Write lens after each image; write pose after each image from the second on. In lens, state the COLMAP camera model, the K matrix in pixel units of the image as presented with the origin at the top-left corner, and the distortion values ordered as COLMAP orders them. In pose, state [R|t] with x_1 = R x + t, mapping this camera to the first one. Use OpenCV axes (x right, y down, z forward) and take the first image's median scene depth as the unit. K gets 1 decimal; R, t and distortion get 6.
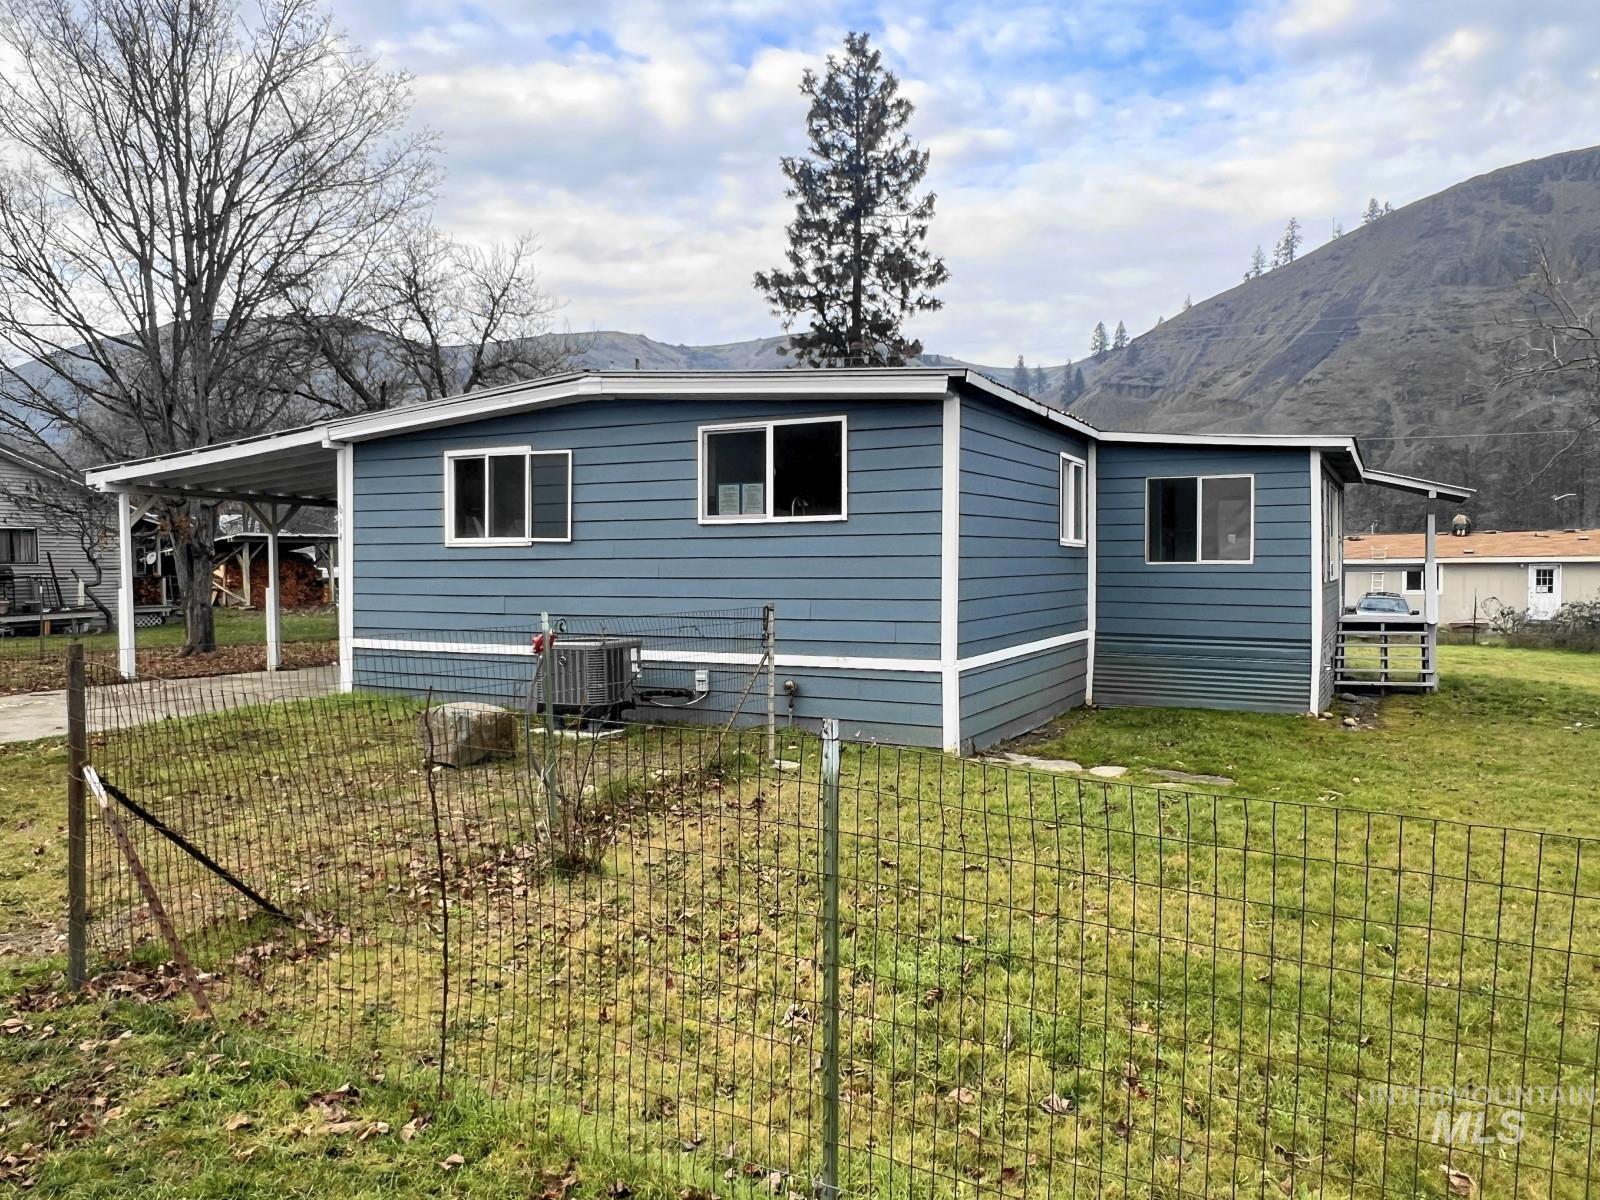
lens RADIAL K [[1152.4, 0, 794.9], [0, 1152.4, 603.5], [0, 0, 1]] dist [-0.002344, 0.000342]
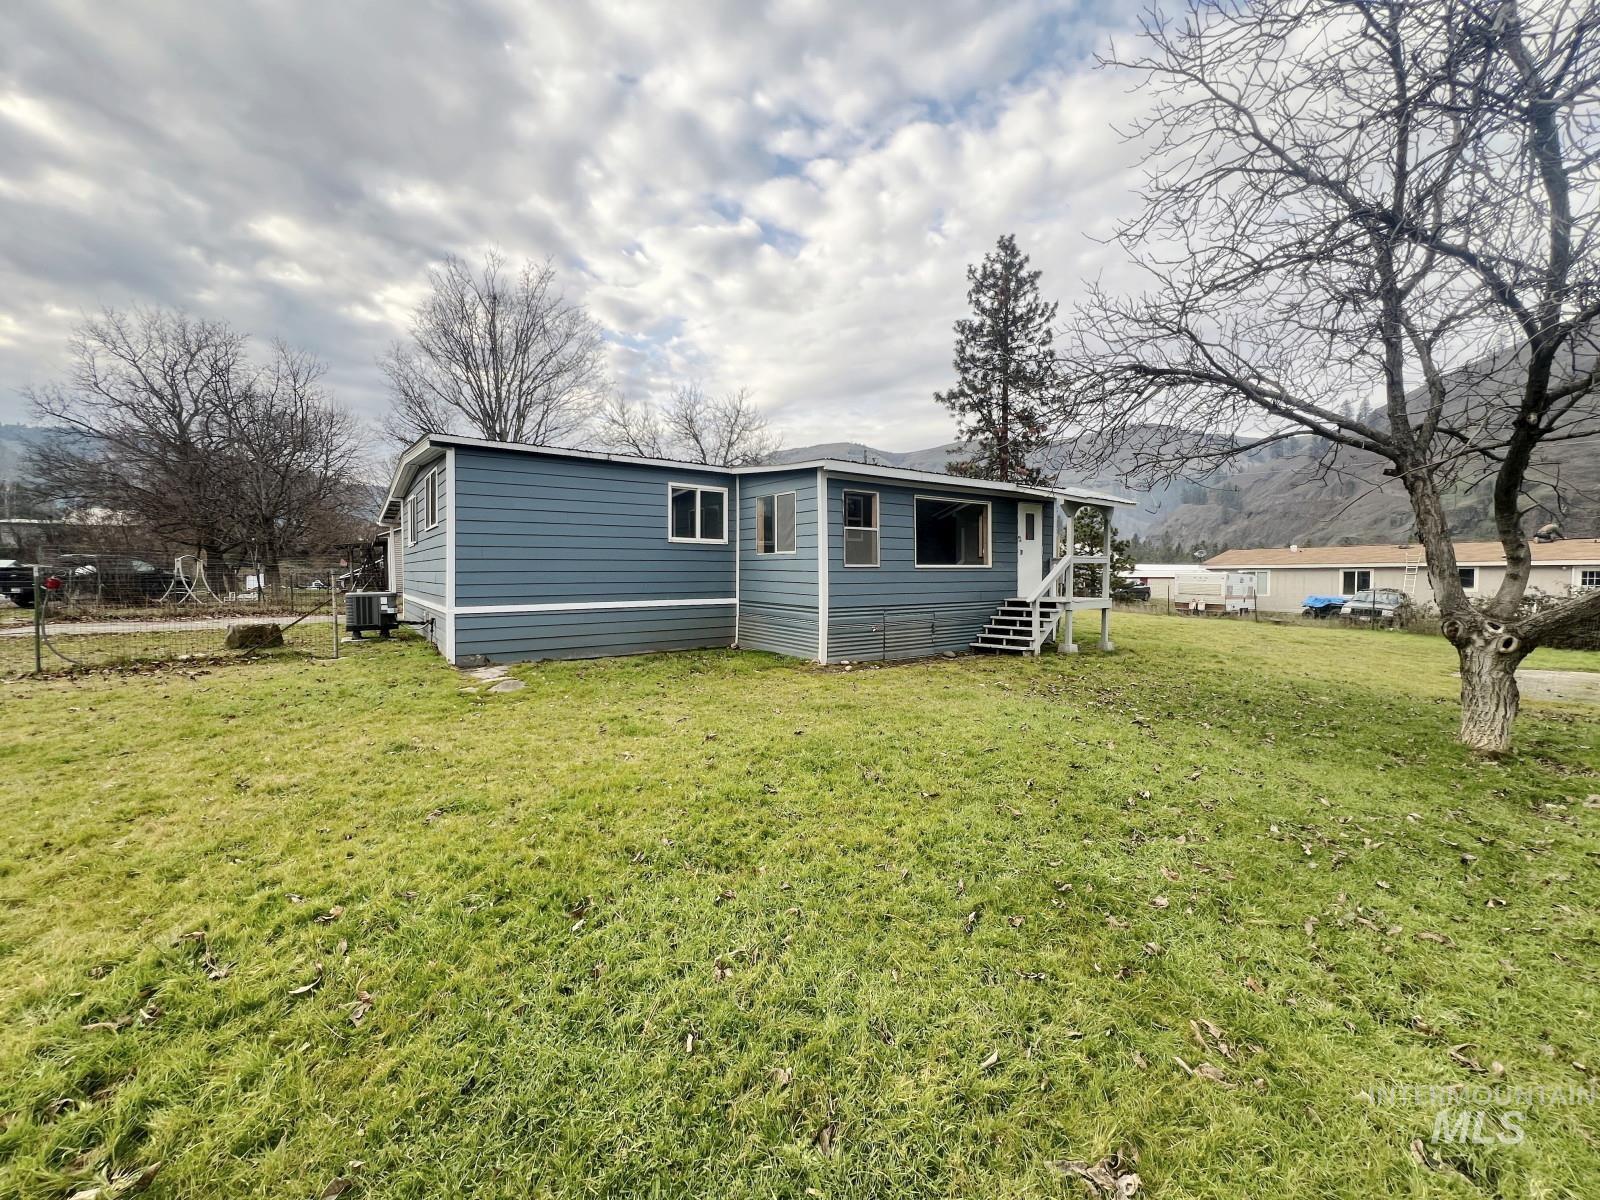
lens RADIAL K [[637.9, 0, 798.6], [0, 637.9, 598.8], [0, 0, 1]] dist [-0.002822, 0.000246]
pose [[0.896631, 0.022693, -0.442196, 0.800482], [-0.018657, 0.999735, 0.013474, 0.012063], [0.442385, -0.003831, 0.896817, 0.311437]]
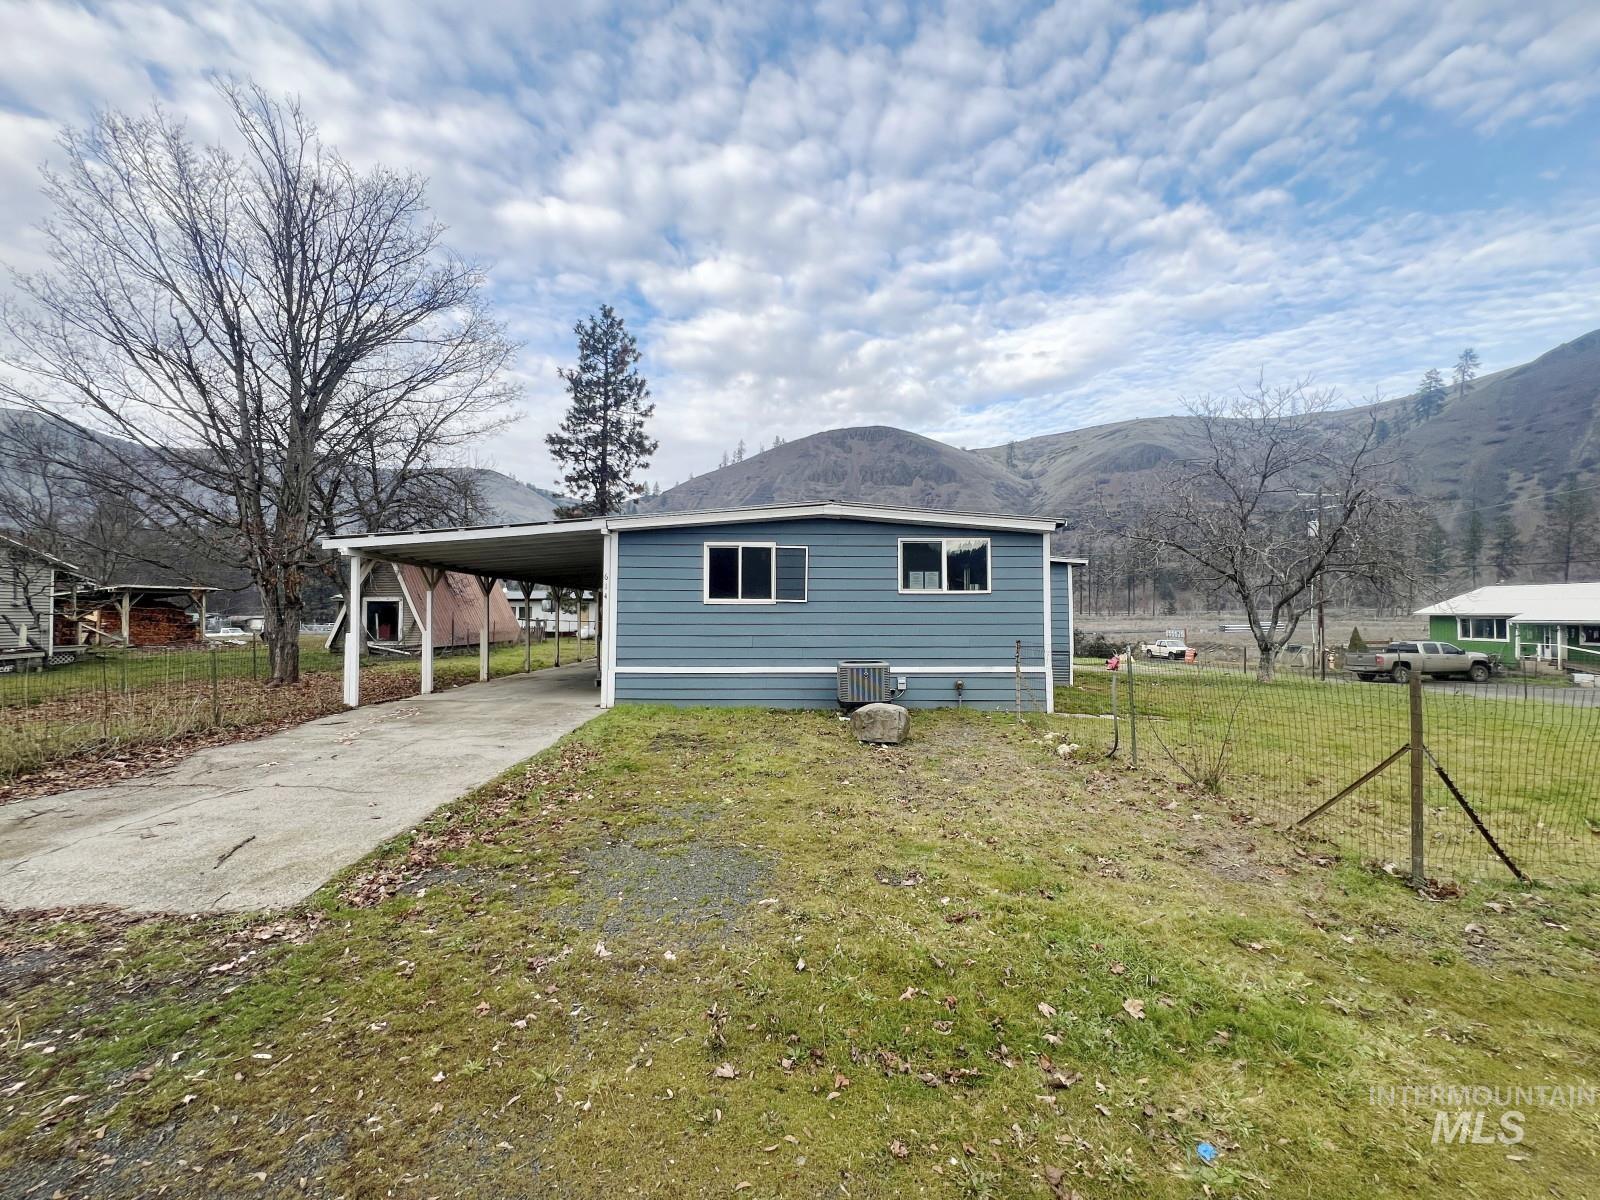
lens RADIAL K [[637.9, 0, 795.5], [0, 637.9, 597.0], [0, 0, 1]] dist [-0.002822, 0.000246]
pose [[0.874989, 0.016911, 0.483848, -0.620317], [0.011262, 0.998408, -0.055261, -0.010532], [-0.484012, 0.053801, 0.873406, 0.206098]]
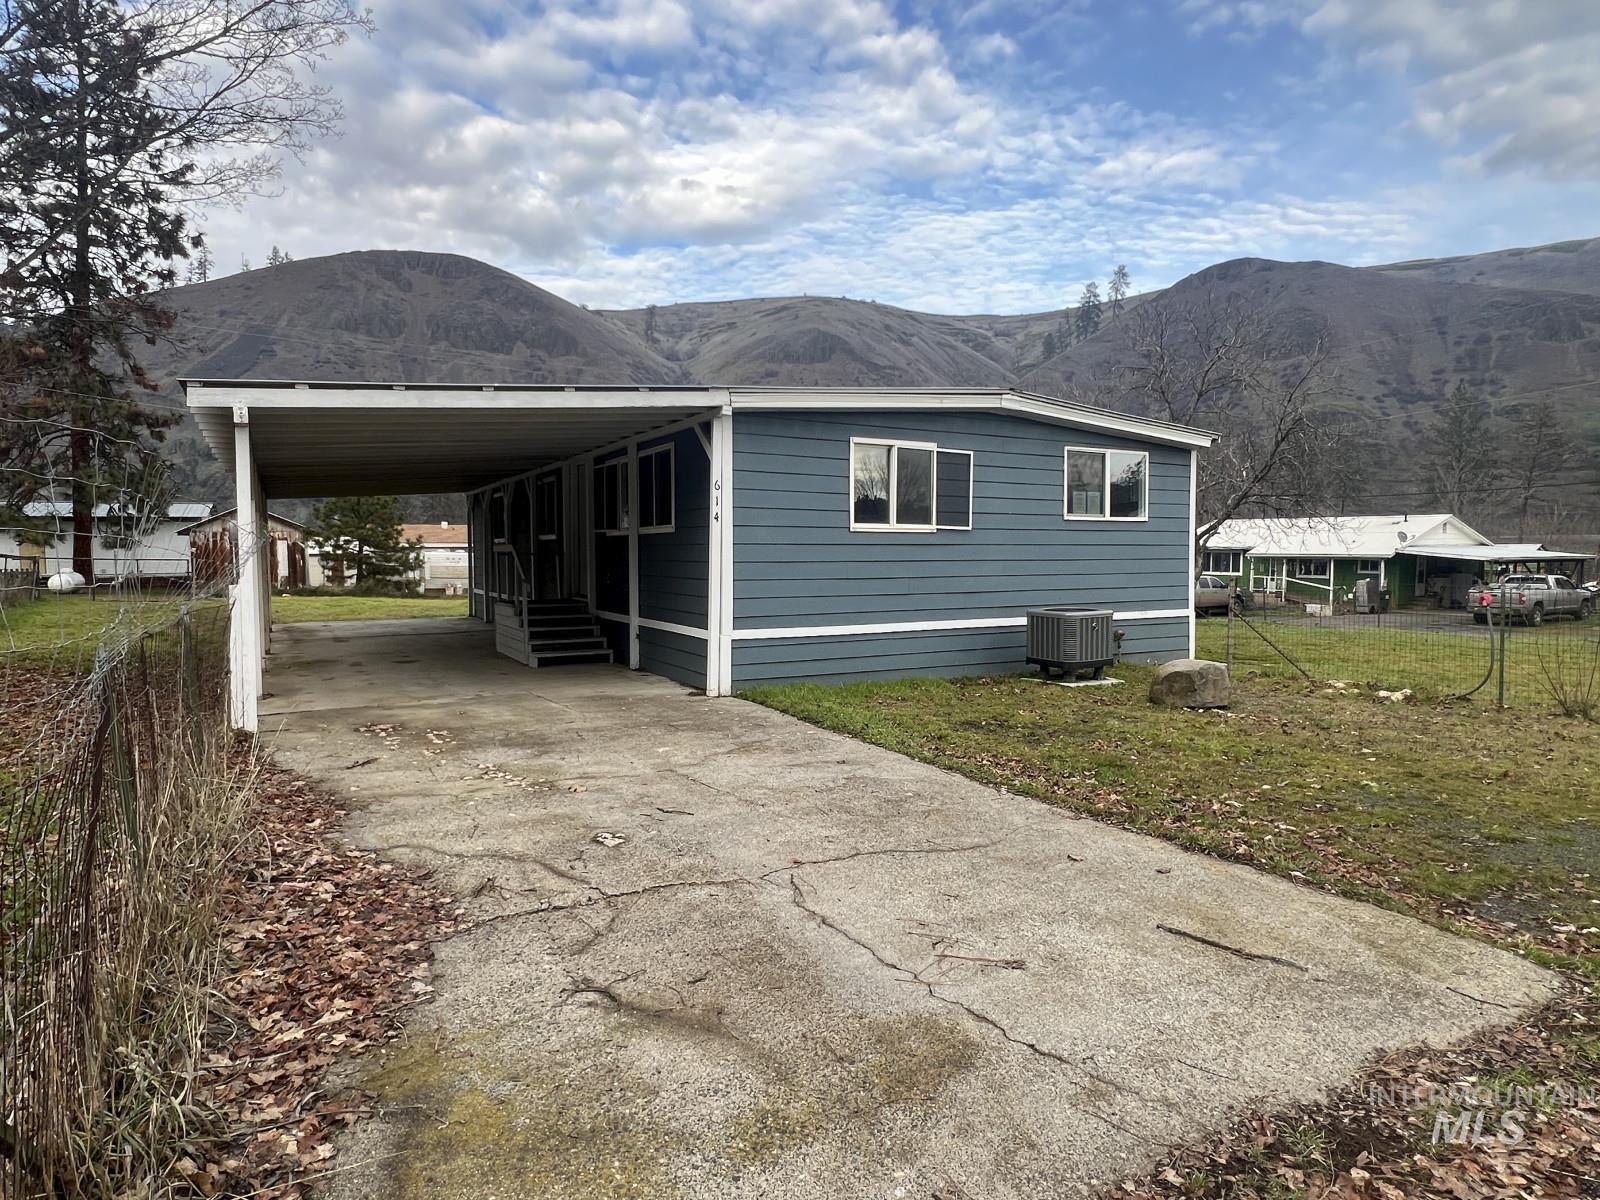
lens RADIAL K [[913.3, 0, 784.0], [0, 913.3, 598.6], [0, 0, 1]] dist [0.004054, -0.005515]
pose [[0.549651, -0.042184, 0.834328, -1.033919], [0.022084, 0.999109, 0.035966, -0.020508], [-0.835102, -0.001343, 0.550093, 0.619190]]
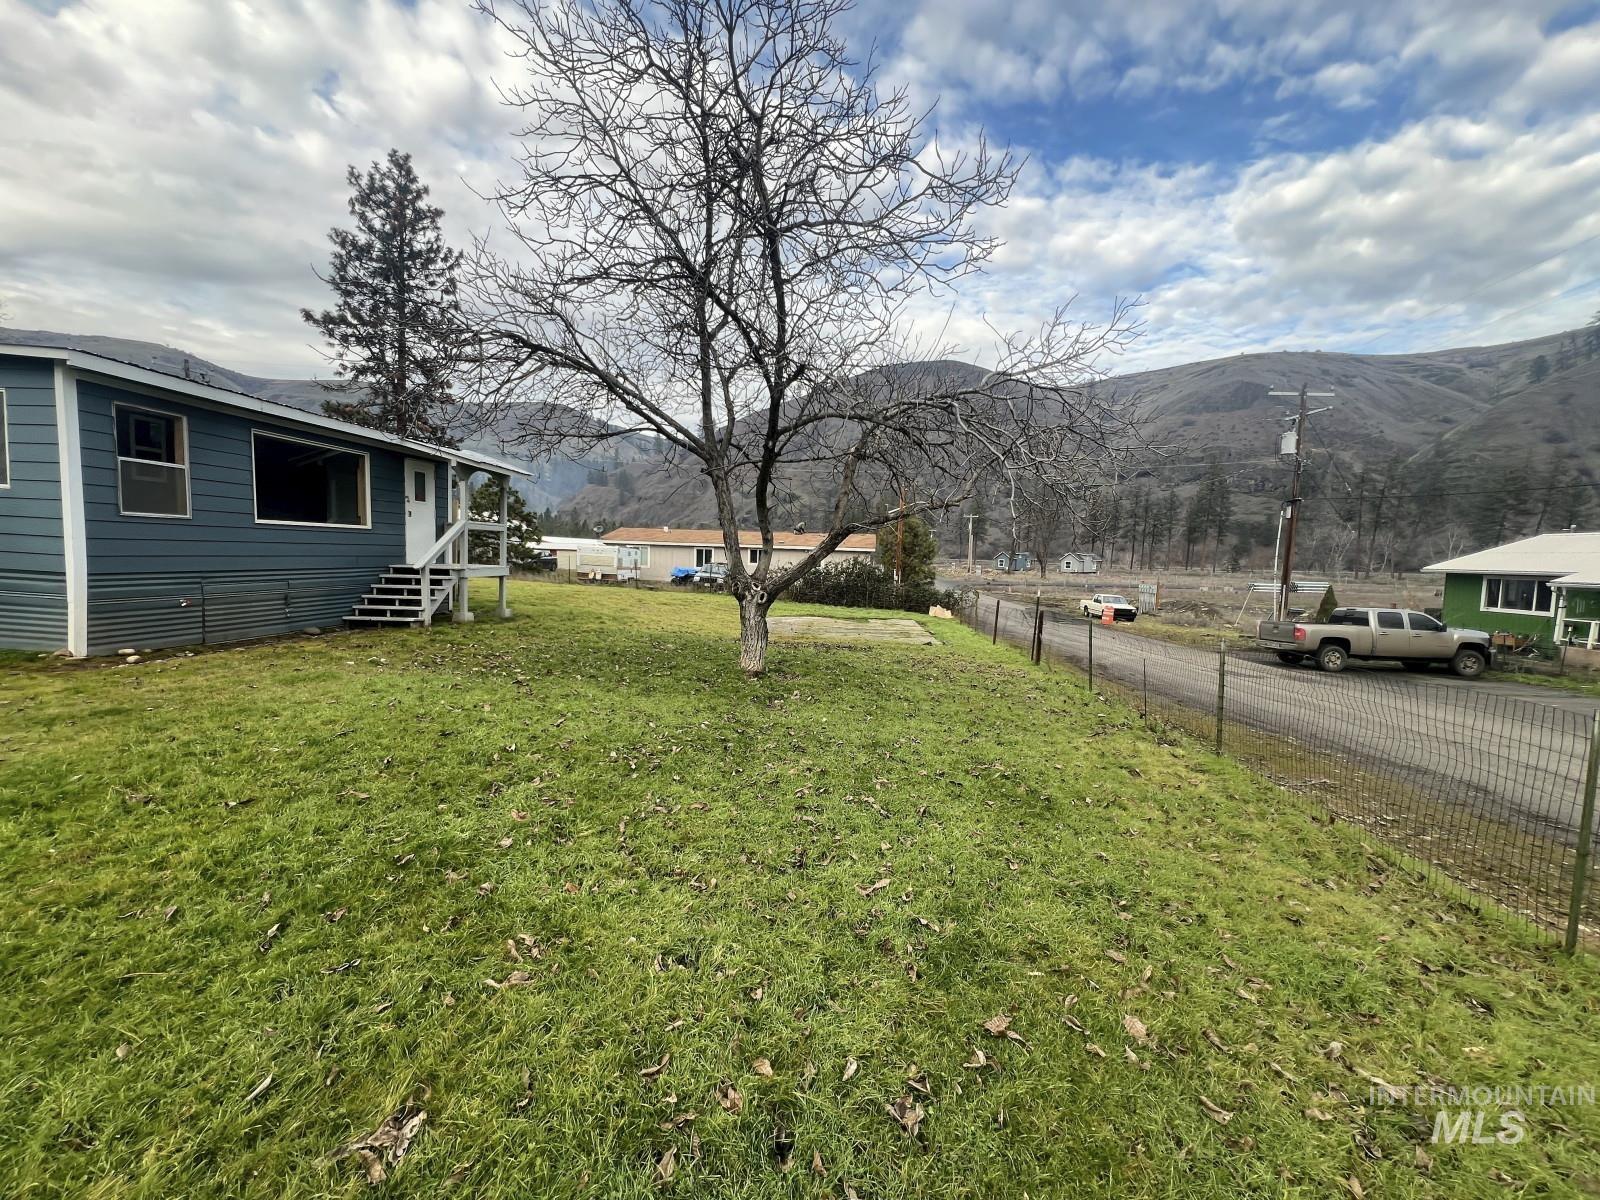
lens RADIAL K [[637.9, 0, 796.2], [0, 637.9, 598.6], [0, 0, 1]] dist [-0.002822, 0.000246]
pose [[0.921400, 0.014148, 0.388358, 0.827495], [-0.030699, 0.998864, 0.036448, 0.016443], [-0.387401, -0.045505, 0.920788, 0.310904]]
